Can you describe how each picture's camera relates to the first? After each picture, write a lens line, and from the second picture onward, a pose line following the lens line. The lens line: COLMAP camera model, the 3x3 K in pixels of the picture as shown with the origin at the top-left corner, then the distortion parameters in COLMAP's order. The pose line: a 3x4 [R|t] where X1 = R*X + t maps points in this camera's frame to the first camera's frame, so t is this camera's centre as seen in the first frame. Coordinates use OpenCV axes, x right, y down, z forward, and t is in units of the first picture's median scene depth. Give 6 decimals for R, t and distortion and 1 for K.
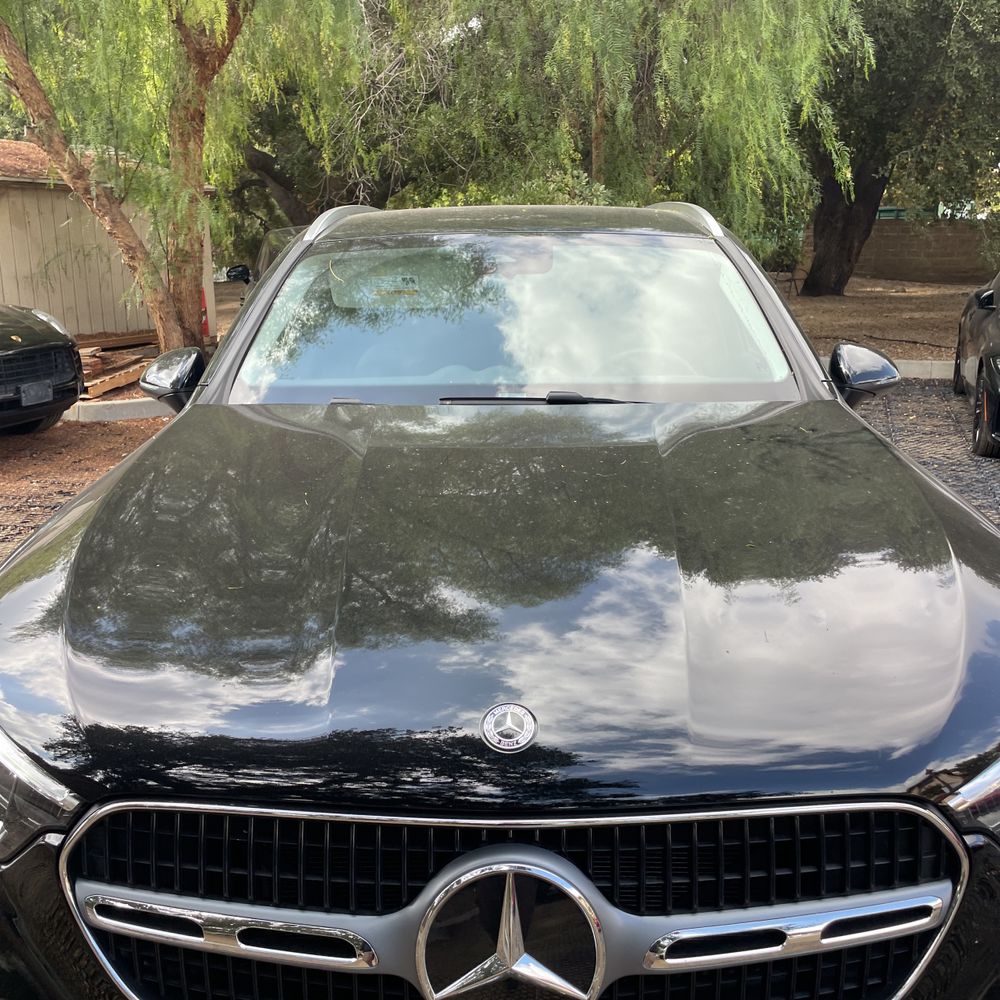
lens RADIAL K [[987.8, 0, 523.5], [0, 987.8, 501.9], [0, 0, 1]] dist [0.099549, -0.129112]
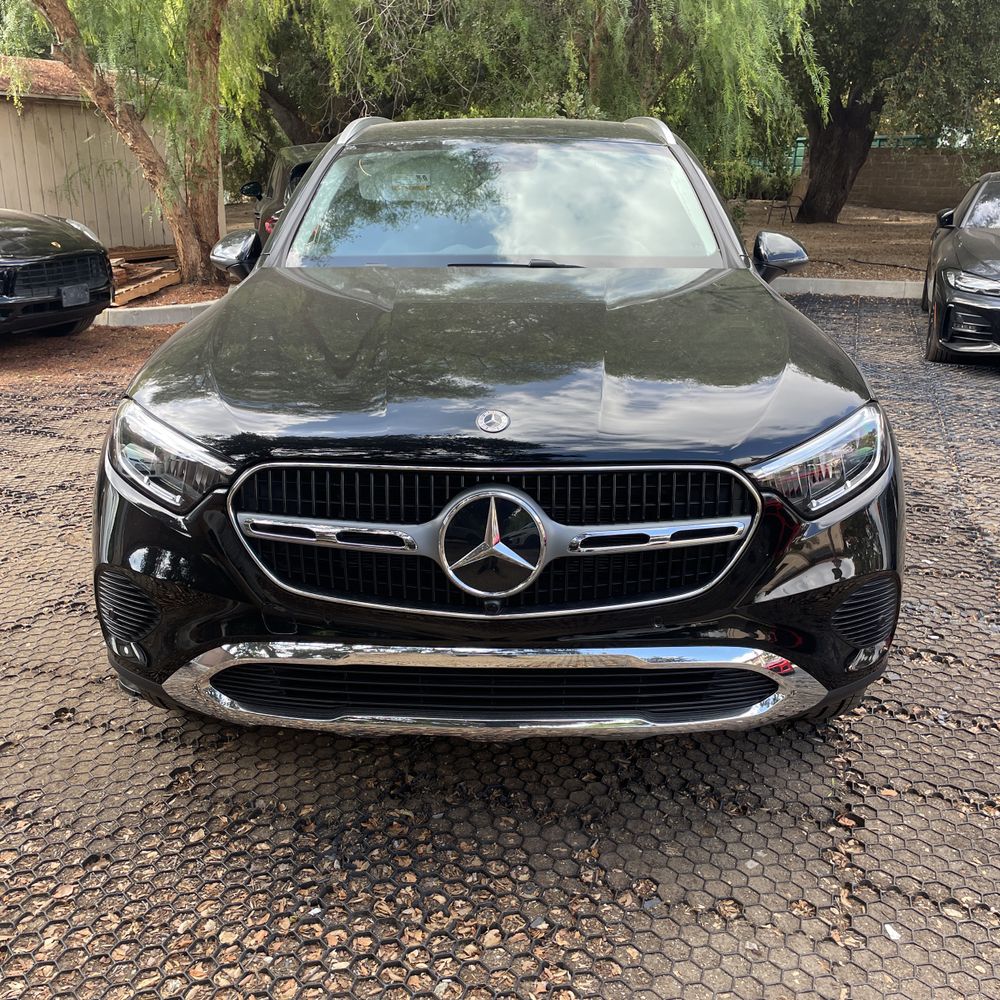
lens RADIAL K [[987.8, 0, 523.5], [0, 987.8, 501.9], [0, 0, 1]] dist [0.099549, -0.129112]
pose [[0.999934, 0.011475, 0.000602, 0.005213], [-0.011490, 0.997777, 0.065642, 0.034492], [0.000152, -0.065644, 0.997843, -0.095243]]
